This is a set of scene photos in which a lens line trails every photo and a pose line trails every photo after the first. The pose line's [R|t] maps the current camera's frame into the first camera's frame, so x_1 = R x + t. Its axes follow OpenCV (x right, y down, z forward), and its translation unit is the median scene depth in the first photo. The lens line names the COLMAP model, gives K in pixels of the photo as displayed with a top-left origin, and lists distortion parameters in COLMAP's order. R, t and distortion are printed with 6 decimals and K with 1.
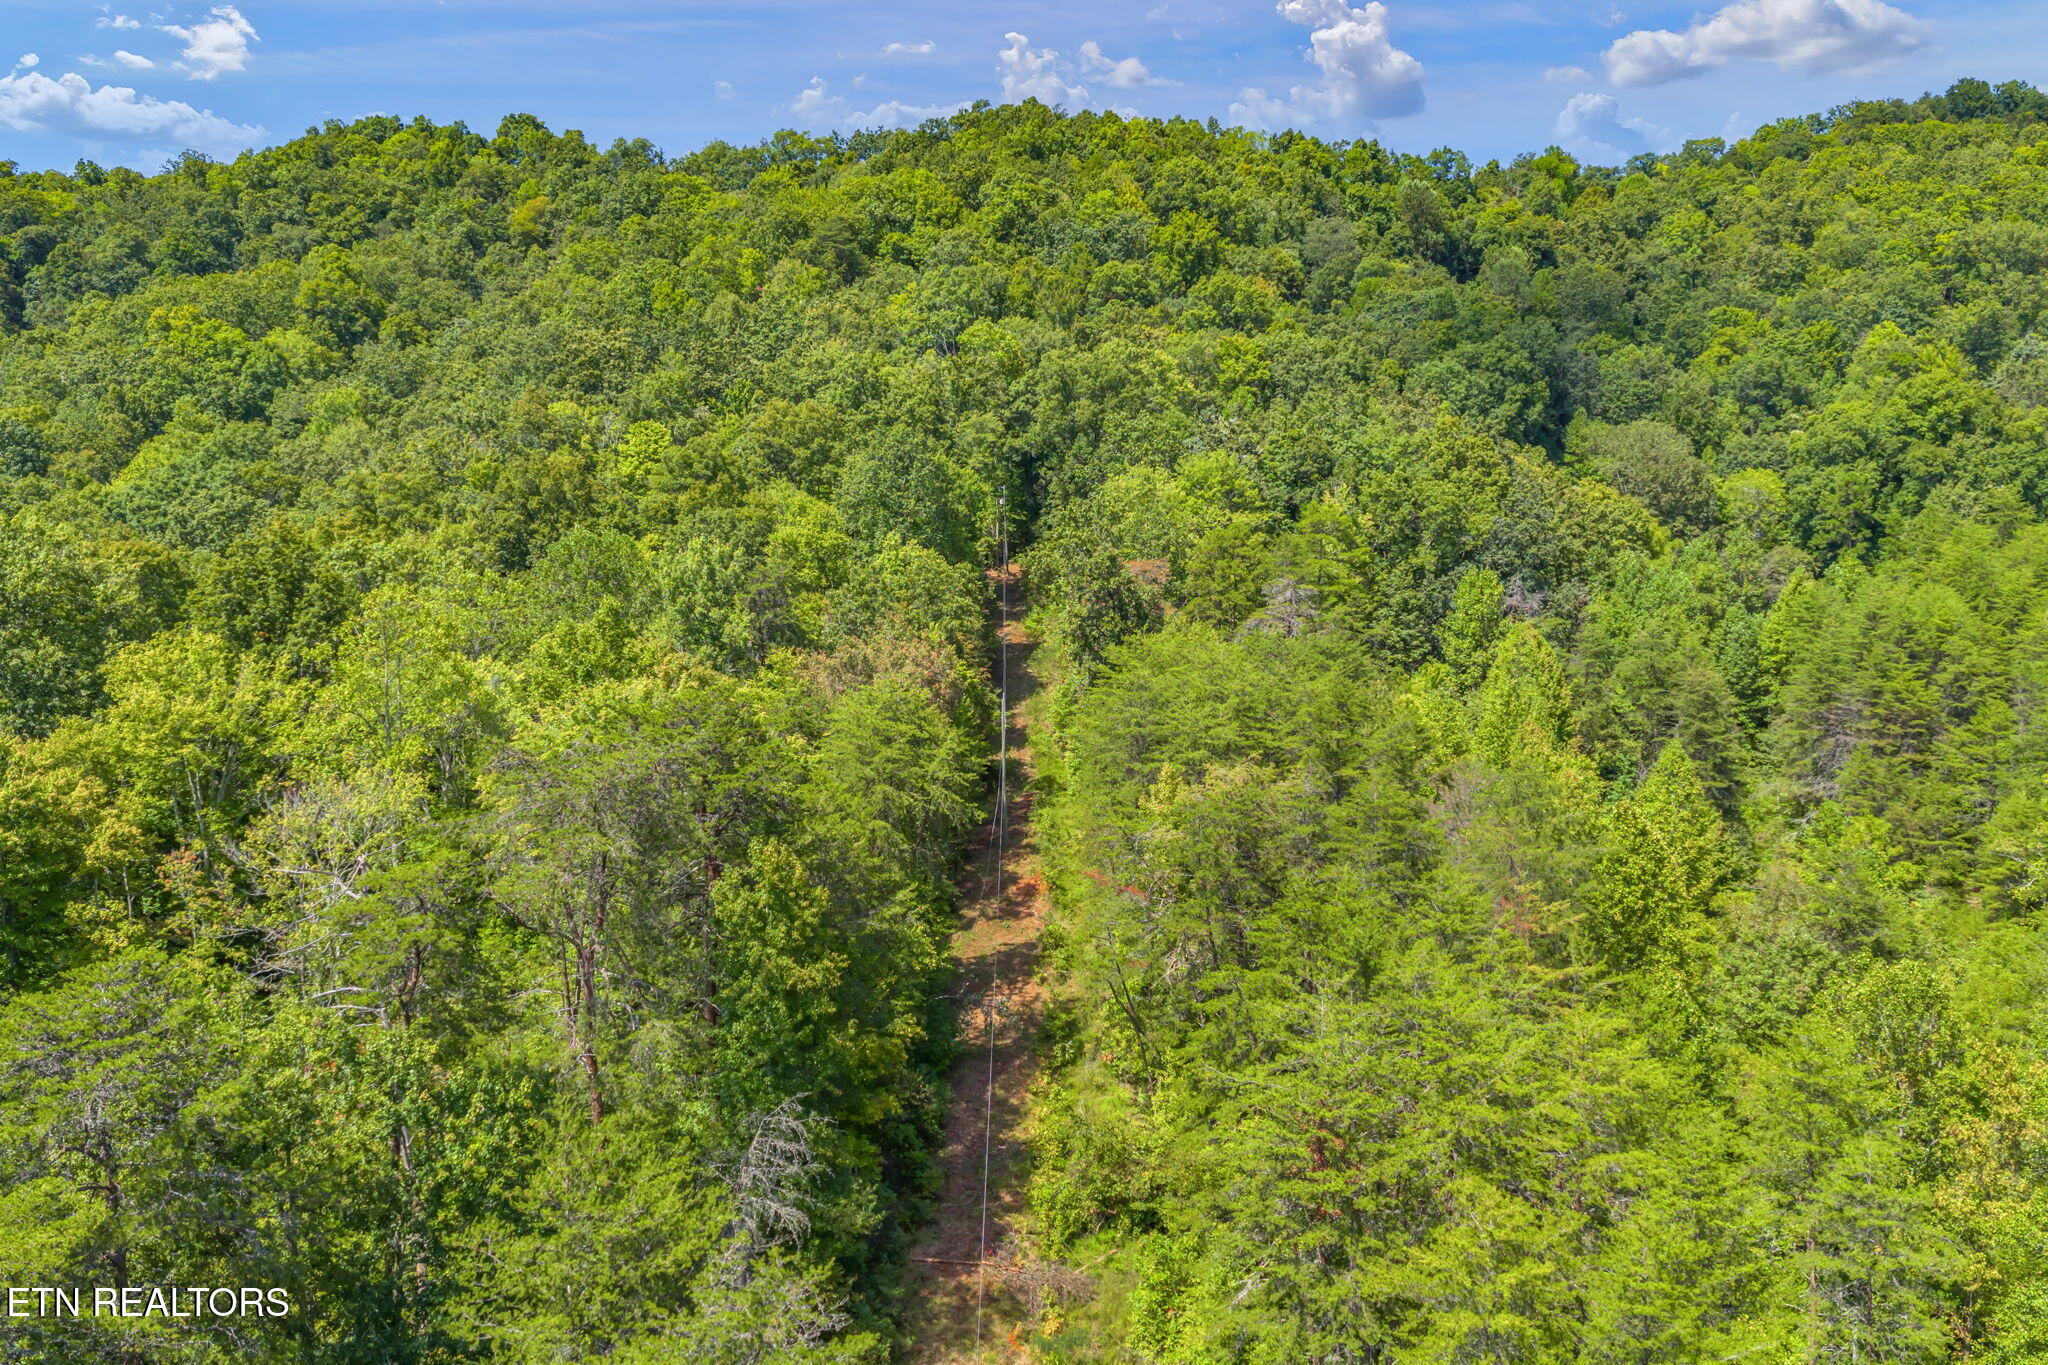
lens RADIAL K [[1723.4, 0, 1025.8], [0, 1723.4, 677.4], [0, 0, 1]] dist [-0.004280, -0.042179]
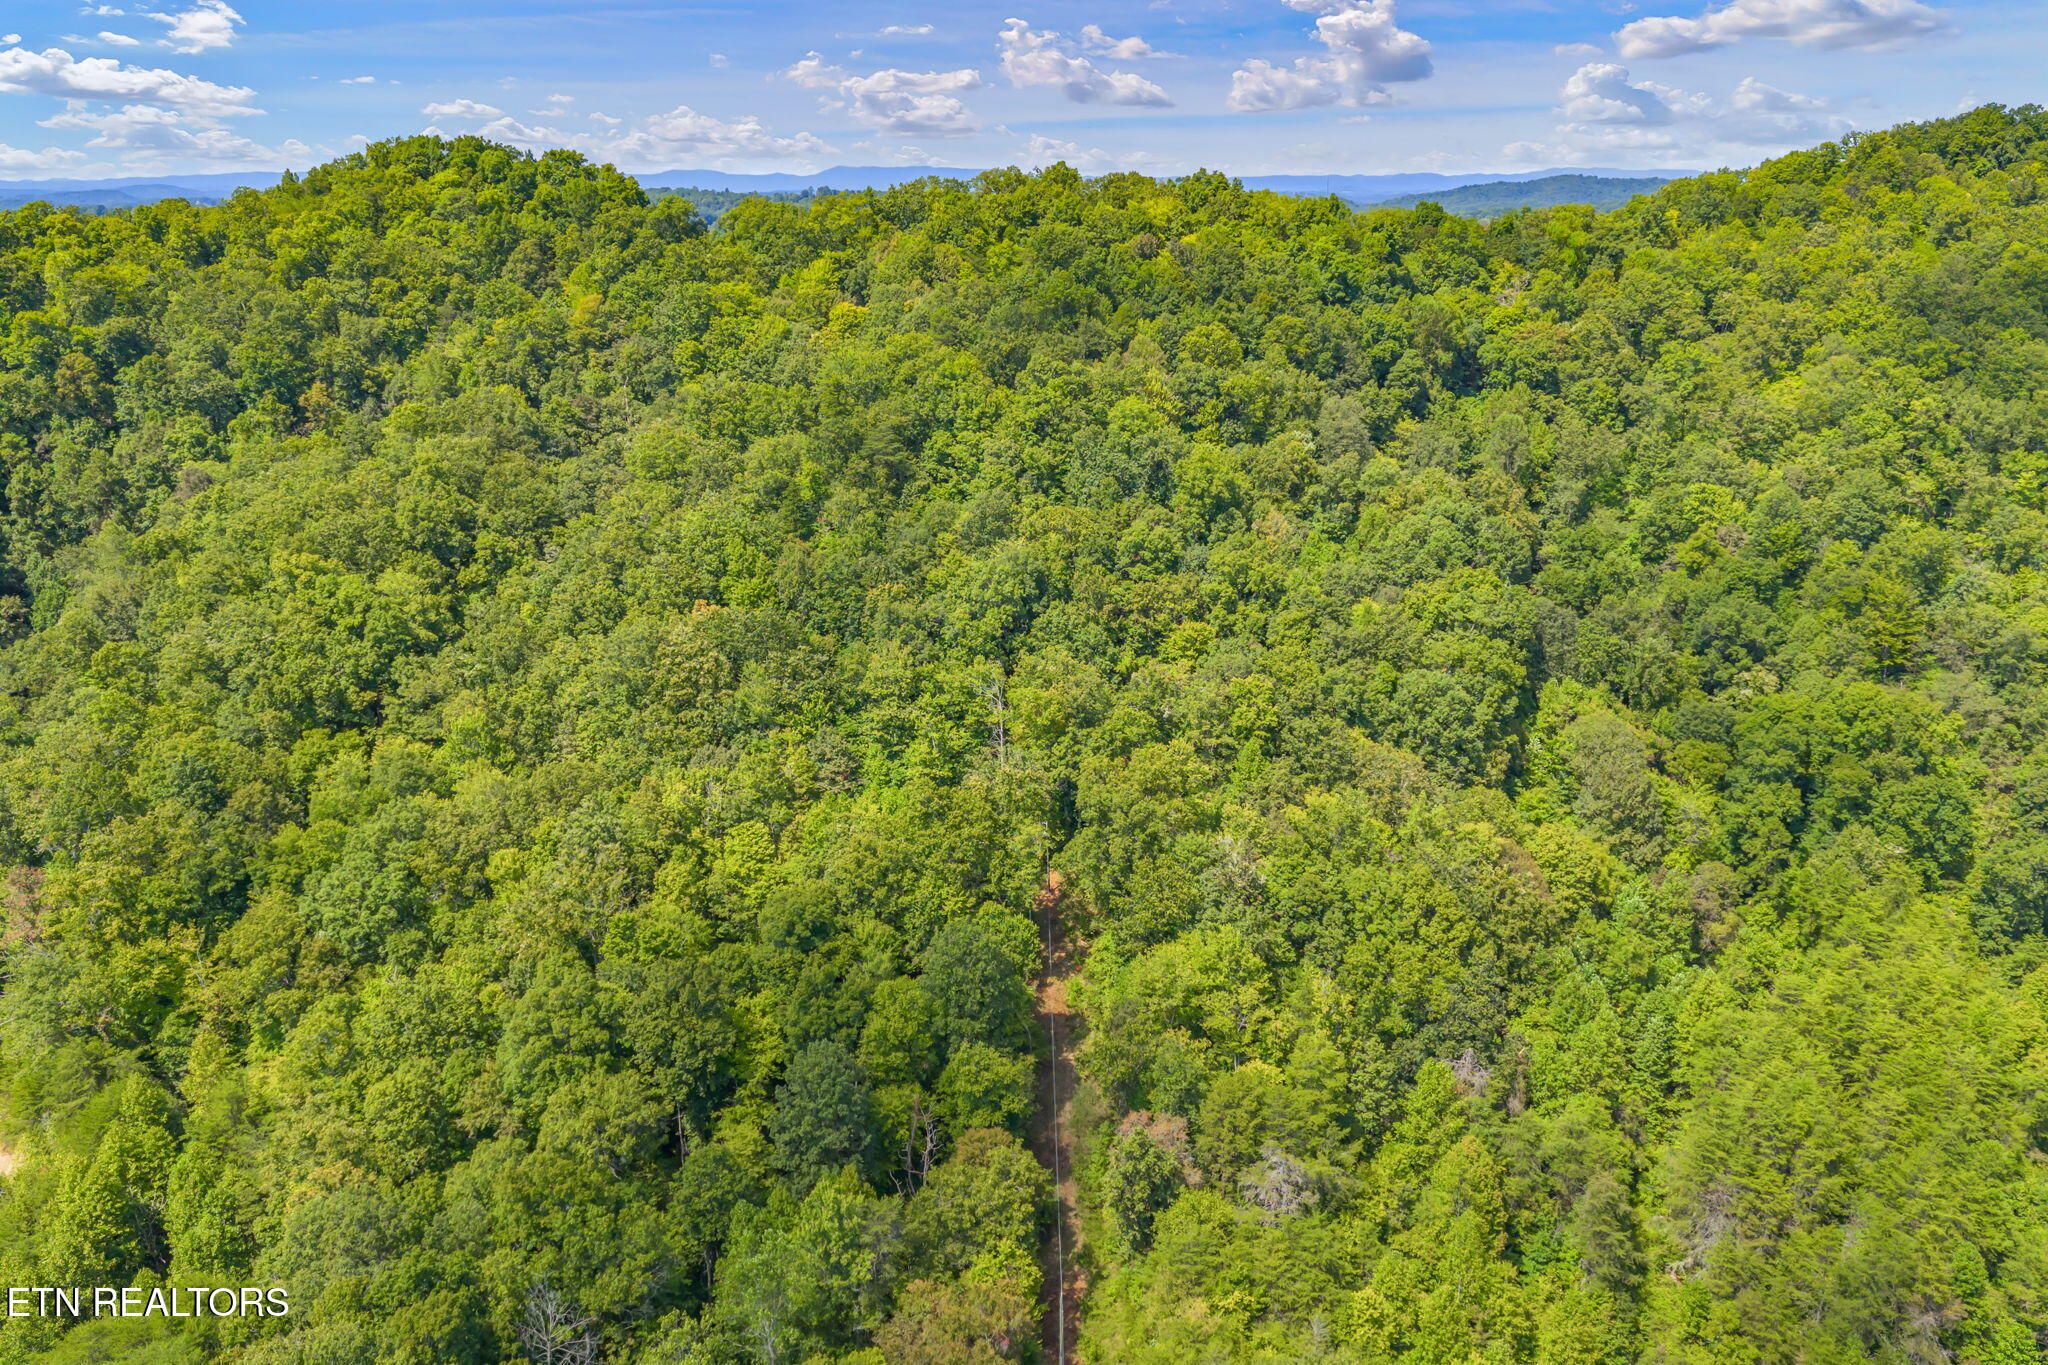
lens RADIAL K [[1723.4, 0, 1032.5], [0, 1723.4, 687.3], [0, 0, 1]] dist [-0.004280, -0.042179]
pose [[0.999976, -0.000417, -0.006939, -0.009930], [0.001560, 0.986215, 0.165464, -0.285571], [0.006774, -0.165471, 0.986191, -0.099045]]
